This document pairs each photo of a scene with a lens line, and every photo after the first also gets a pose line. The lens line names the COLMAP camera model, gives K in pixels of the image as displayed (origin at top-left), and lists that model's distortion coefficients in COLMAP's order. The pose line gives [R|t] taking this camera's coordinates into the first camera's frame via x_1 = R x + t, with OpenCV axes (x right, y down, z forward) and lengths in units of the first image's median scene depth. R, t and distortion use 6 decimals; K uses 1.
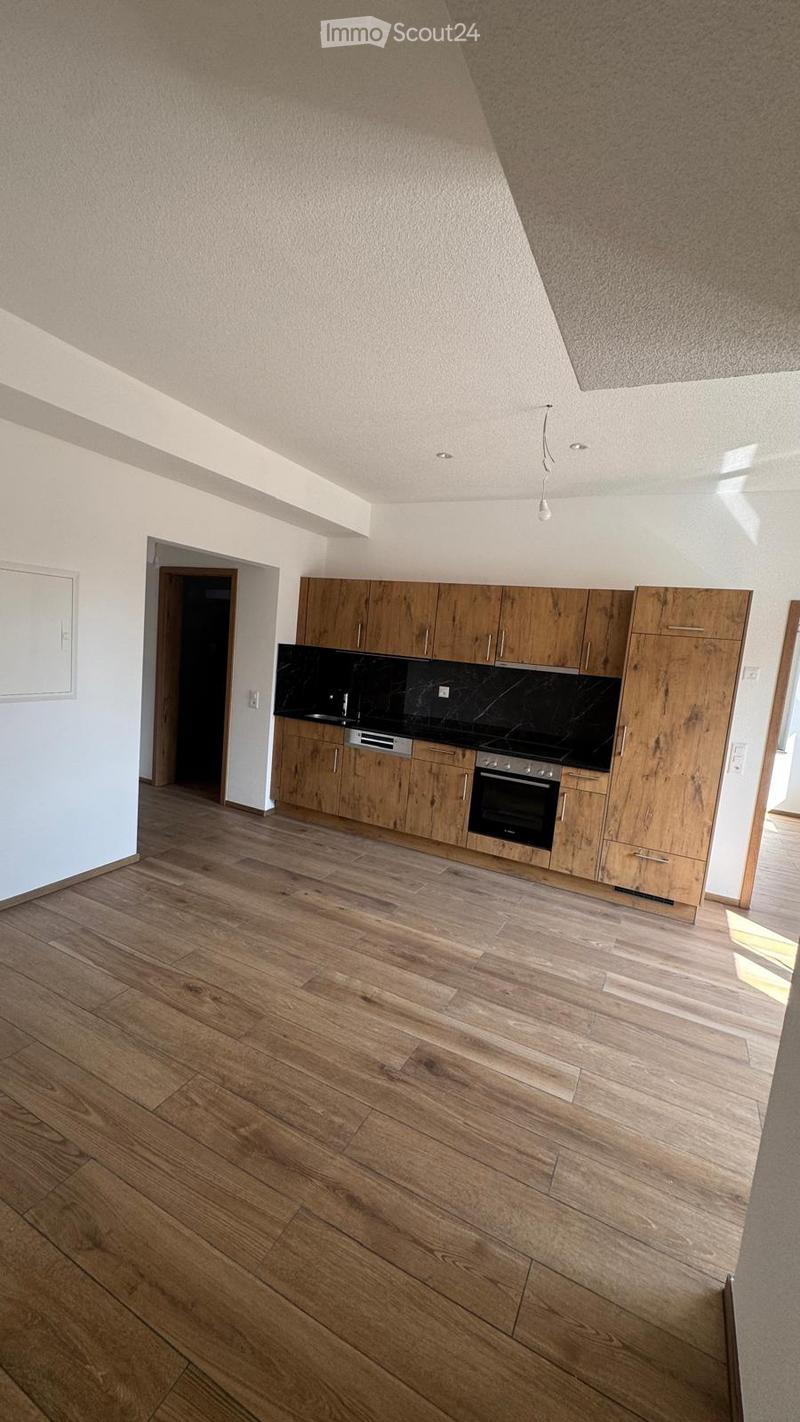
lens RADIAL K [[568.1, 0, 403.1], [0, 568.1, 713.1], [0, 0, 1]] dist [-0.001411, -0.000233]
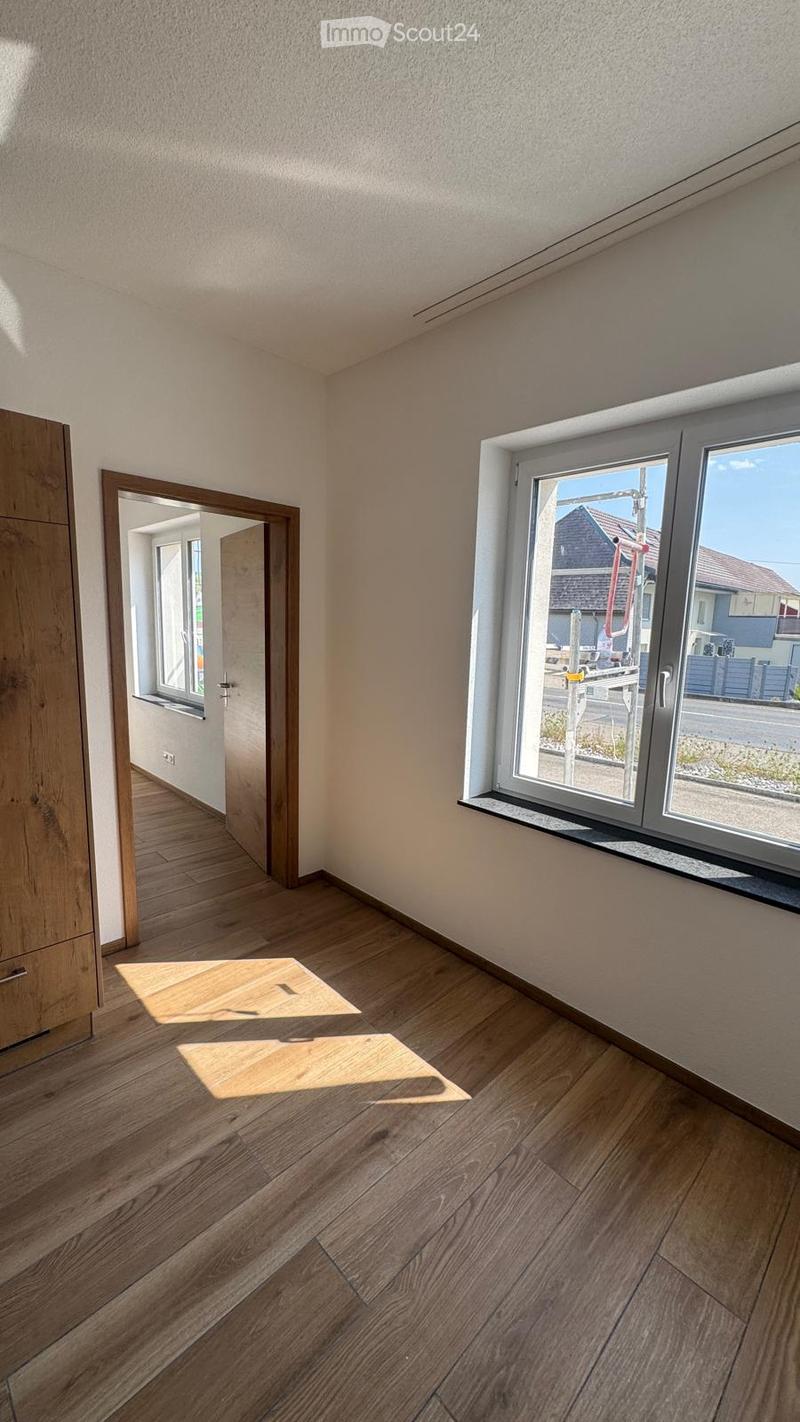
lens RADIAL K [[568.1, 0, 403.1], [0, 568.1, 713.1], [0, 0, 1]] dist [-0.001411, -0.000233]
pose [[0.331359, -0.229519, 0.915162, 0.155371], [0.113664, 0.972607, 0.202771, -0.025687], [-0.936633, 0.036831, 0.348370, 0.461931]]
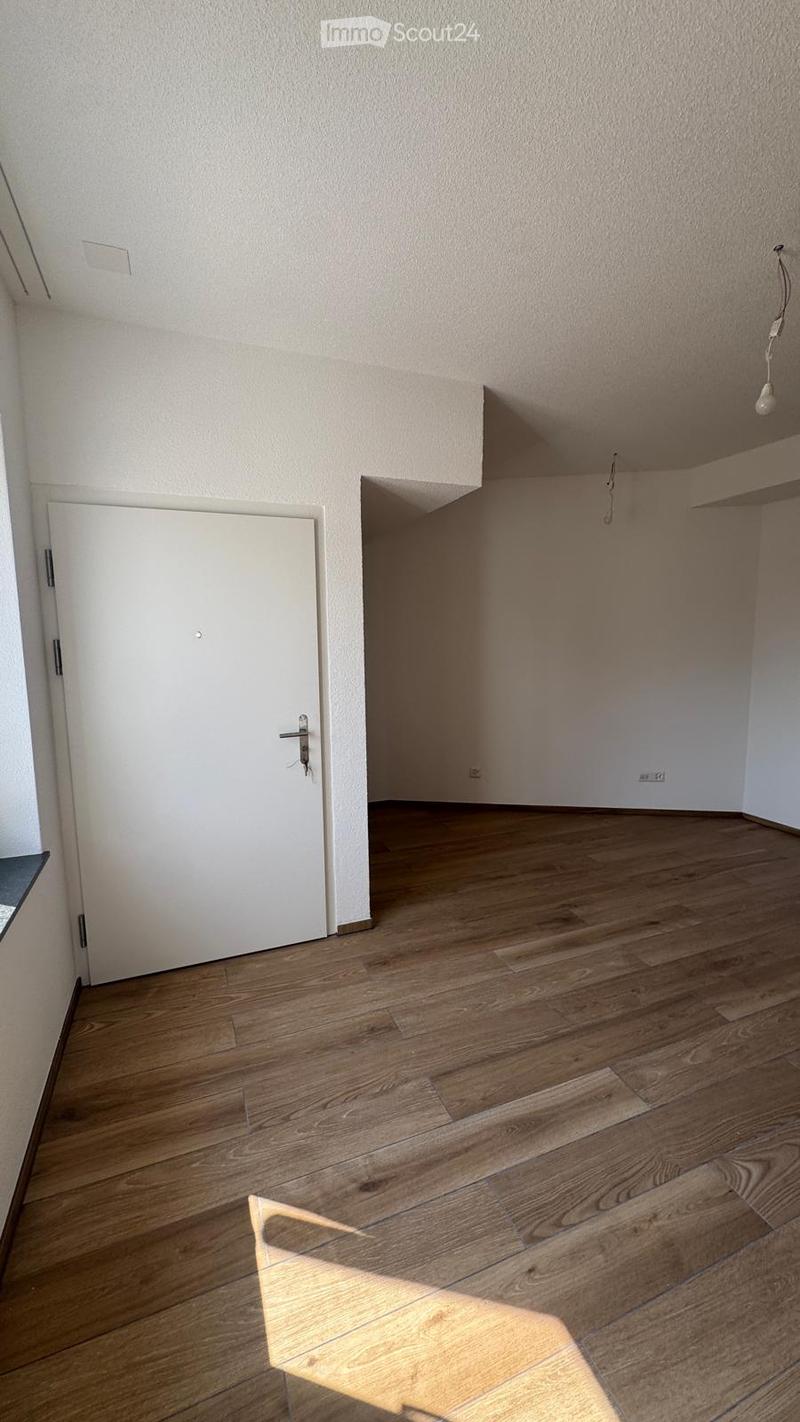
lens RADIAL K [[568.1, 0, 403.1], [0, 568.1, 713.1], [0, 0, 1]] dist [-0.001411, -0.000233]
pose [[-0.665977, 0.016119, -0.745798, 0.767870], [-0.138711, 0.979654, 0.145039, -0.013630], [0.732963, 0.200043, -0.650191, 0.864241]]
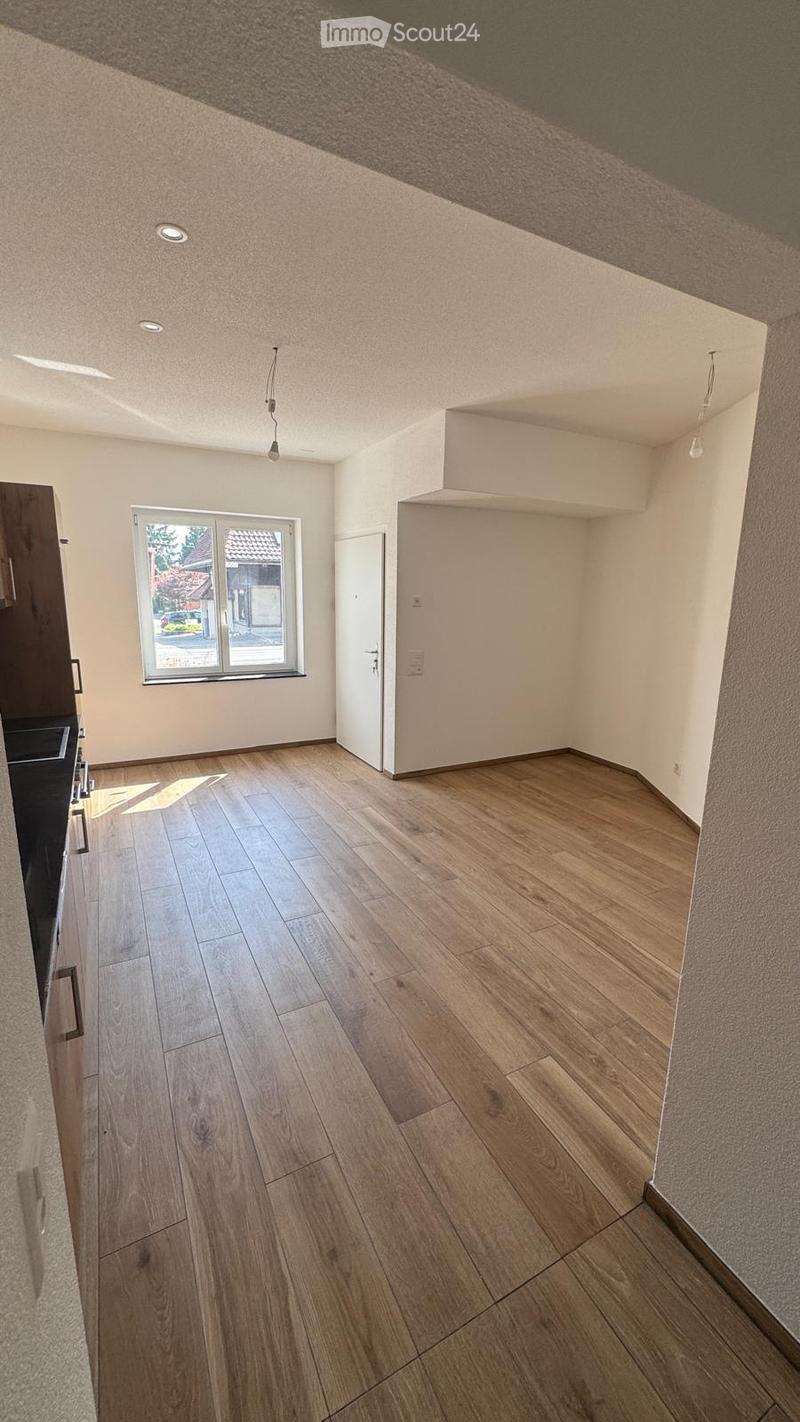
lens RADIAL K [[568.1, 0, 403.1], [0, 568.1, 713.1], [0, 0, 1]] dist [-0.001411, -0.000233]
pose [[-0.804827, -0.224030, 0.549604, -0.466223], [-0.016597, 0.934156, 0.356478, -0.202278], [-0.593277, 0.277782, -0.755552, 1.295752]]
